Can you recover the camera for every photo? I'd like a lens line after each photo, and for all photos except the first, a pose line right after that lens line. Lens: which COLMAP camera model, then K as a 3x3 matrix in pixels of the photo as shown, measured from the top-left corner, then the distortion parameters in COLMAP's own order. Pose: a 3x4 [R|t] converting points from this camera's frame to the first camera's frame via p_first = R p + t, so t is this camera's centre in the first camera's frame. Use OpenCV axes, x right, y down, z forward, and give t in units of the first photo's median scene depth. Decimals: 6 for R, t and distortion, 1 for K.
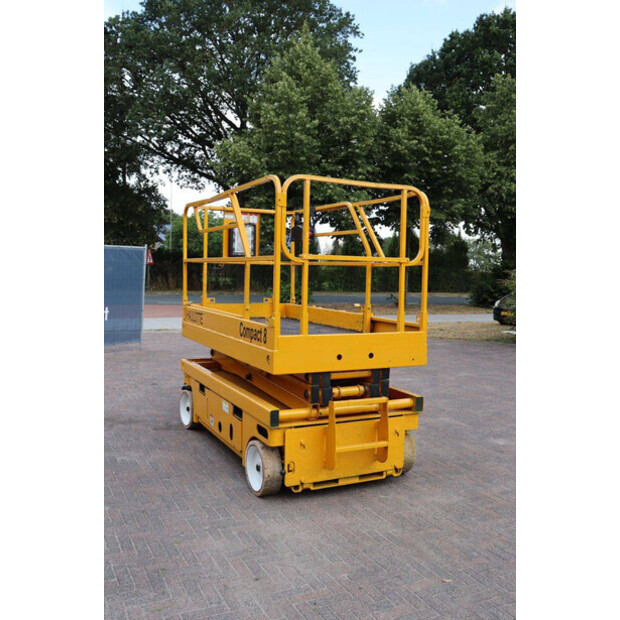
lens RADIAL K [[597.8, 0, 318.4], [0, 597.8, 308.1], [0, 0, 1]] dist [-0.132516, 0.194462]
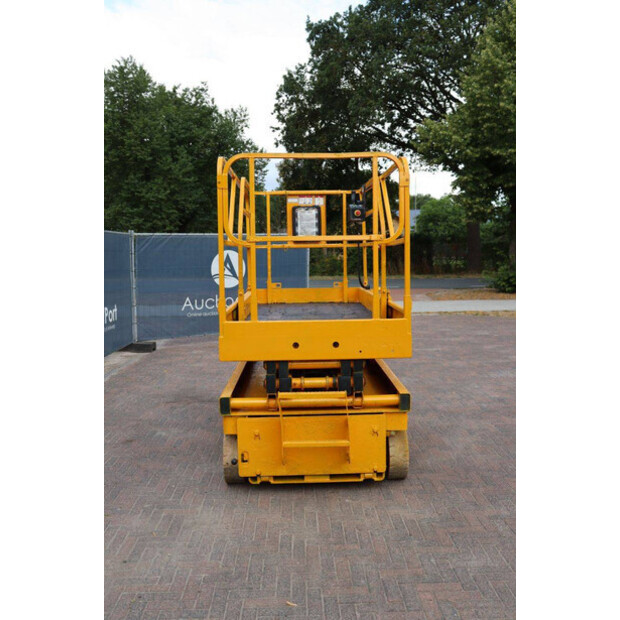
lens RADIAL K [[597.8, 0, 318.4], [0, 597.8, 308.1], [0, 0, 1]] dist [-0.132516, 0.194462]
pose [[0.906927, 0.001745, -0.421283, 0.440987], [0.009760, 0.999636, 0.025151, 0.001023], [0.421174, -0.026922, 0.906580, 0.166595]]
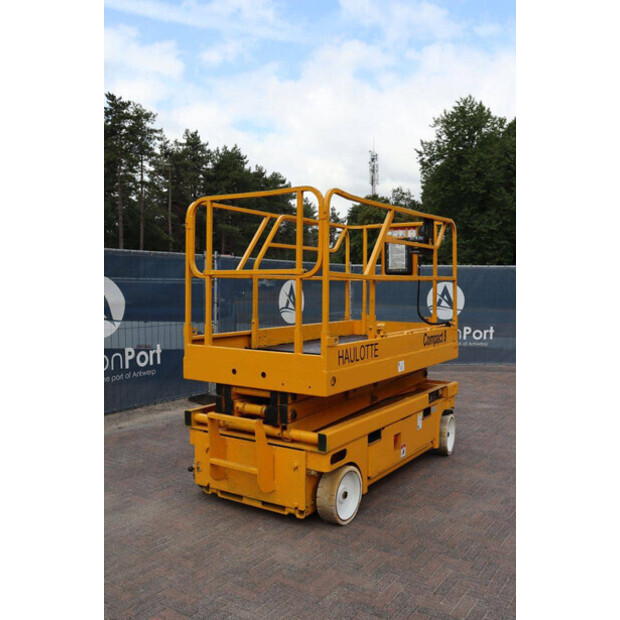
lens RADIAL K [[587.9, 0, 317.3], [0, 587.9, 309.6], [0, 0, 1]] dist [-0.131480, 0.162708]
pose [[0.503521, 0.013199, -0.863882, 0.913938], [-0.044788, 0.998938, -0.010843, -0.016664], [0.862821, 0.044152, 0.503578, 0.597929]]
